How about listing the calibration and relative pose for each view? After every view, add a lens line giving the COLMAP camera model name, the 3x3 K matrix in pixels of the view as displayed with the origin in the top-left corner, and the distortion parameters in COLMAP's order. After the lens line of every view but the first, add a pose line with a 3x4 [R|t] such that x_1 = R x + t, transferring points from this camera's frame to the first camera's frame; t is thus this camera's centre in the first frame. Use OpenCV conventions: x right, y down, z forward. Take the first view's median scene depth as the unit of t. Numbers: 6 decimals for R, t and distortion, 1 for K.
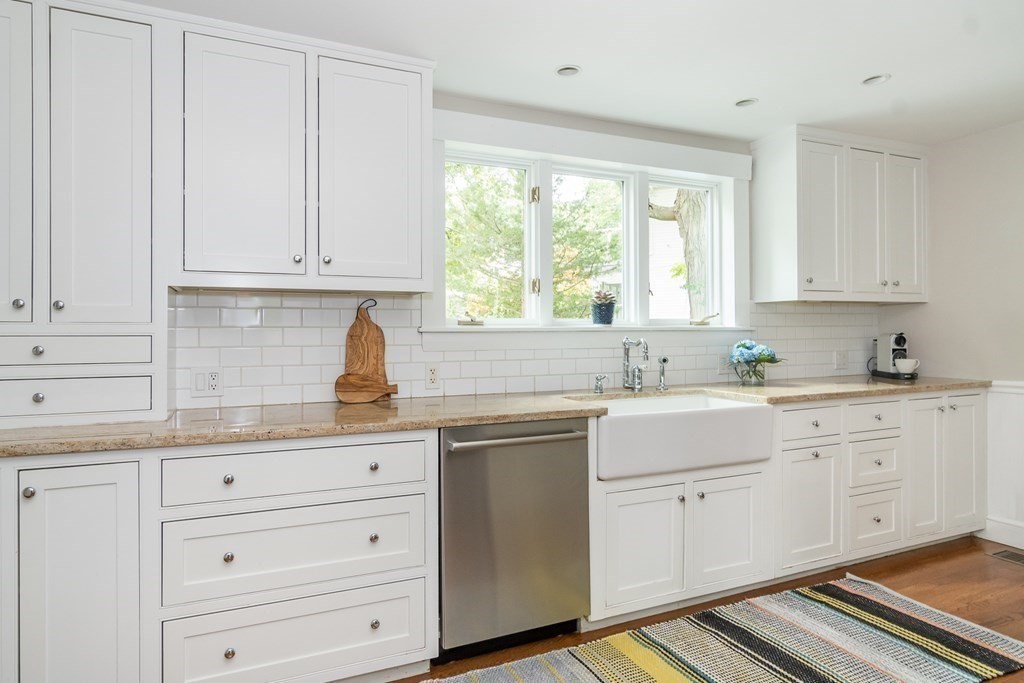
lens RADIAL K [[602.2, 0, 516.2], [0, 602.2, 323.3], [0, 0, 1]] dist [0.000056, 0.000989]
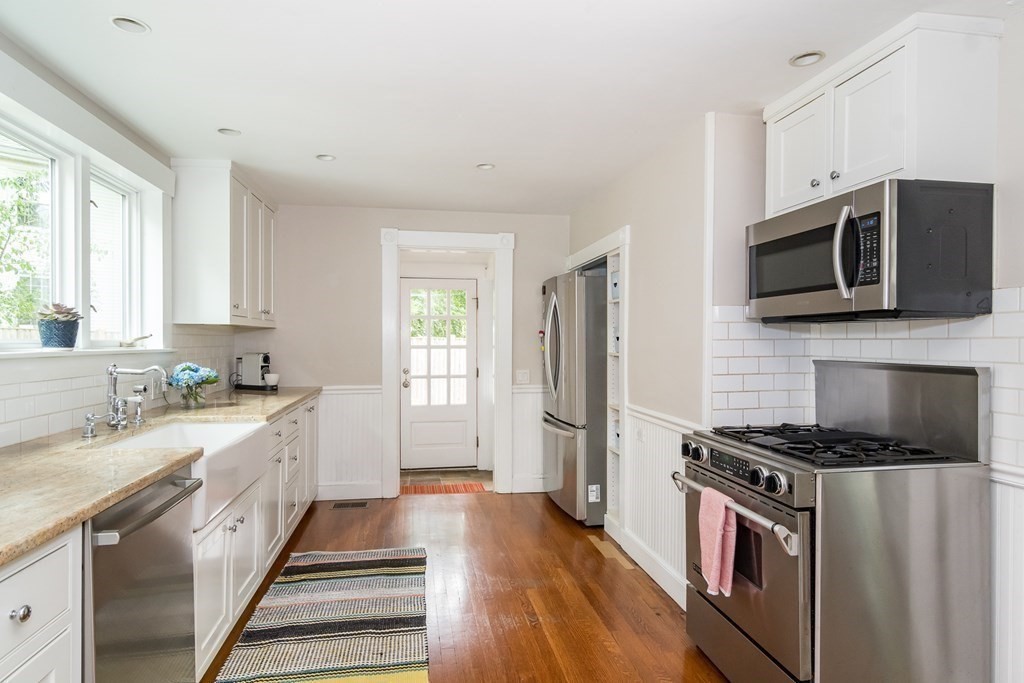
lens RADIAL K [[563.6, 0, 512.0], [0, 563.6, 341.5], [0, 0, 1]] dist [-0.001781, -0.000268]
pose [[0.247066, 0.008144, 0.968964, -0.422890], [-0.020443, 0.999786, -0.003190, -0.016355], [-0.968783, -0.019020, 0.247180, 0.285331]]
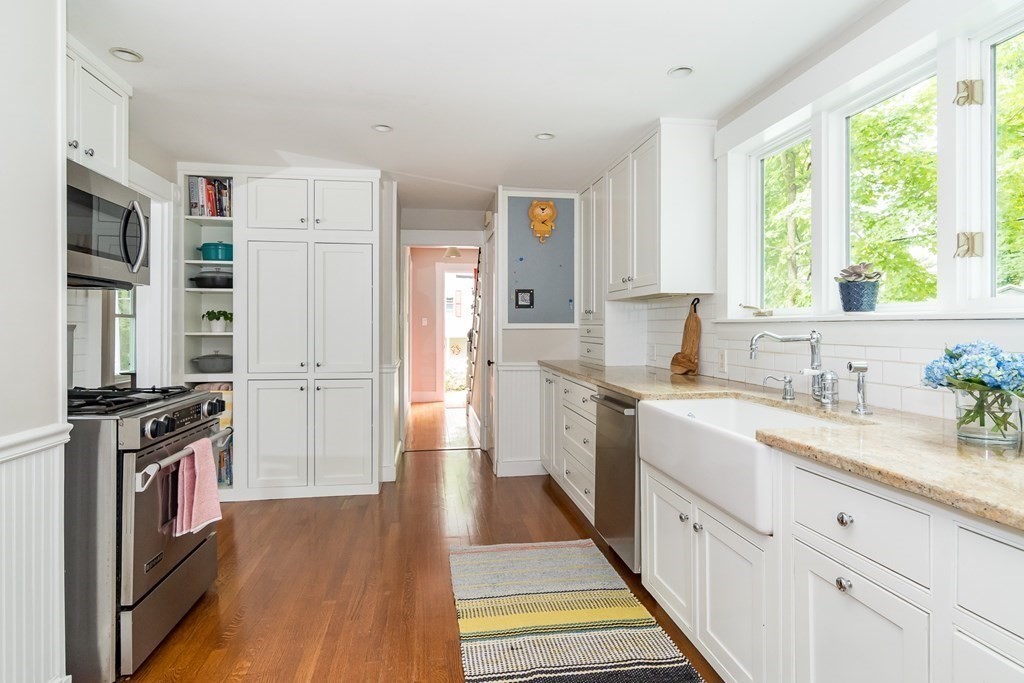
lens RADIAL K [[602.2, 0, 516.2], [0, 602.2, 323.3], [0, 0, 1]] dist [0.000056, 0.000989]
pose [[-0.277499, 0.000708, -0.960726, 0.980666], [0.014734, 0.999885, -0.003519, 0.011212], [0.960613, -0.015131, -0.277477, 0.852483]]
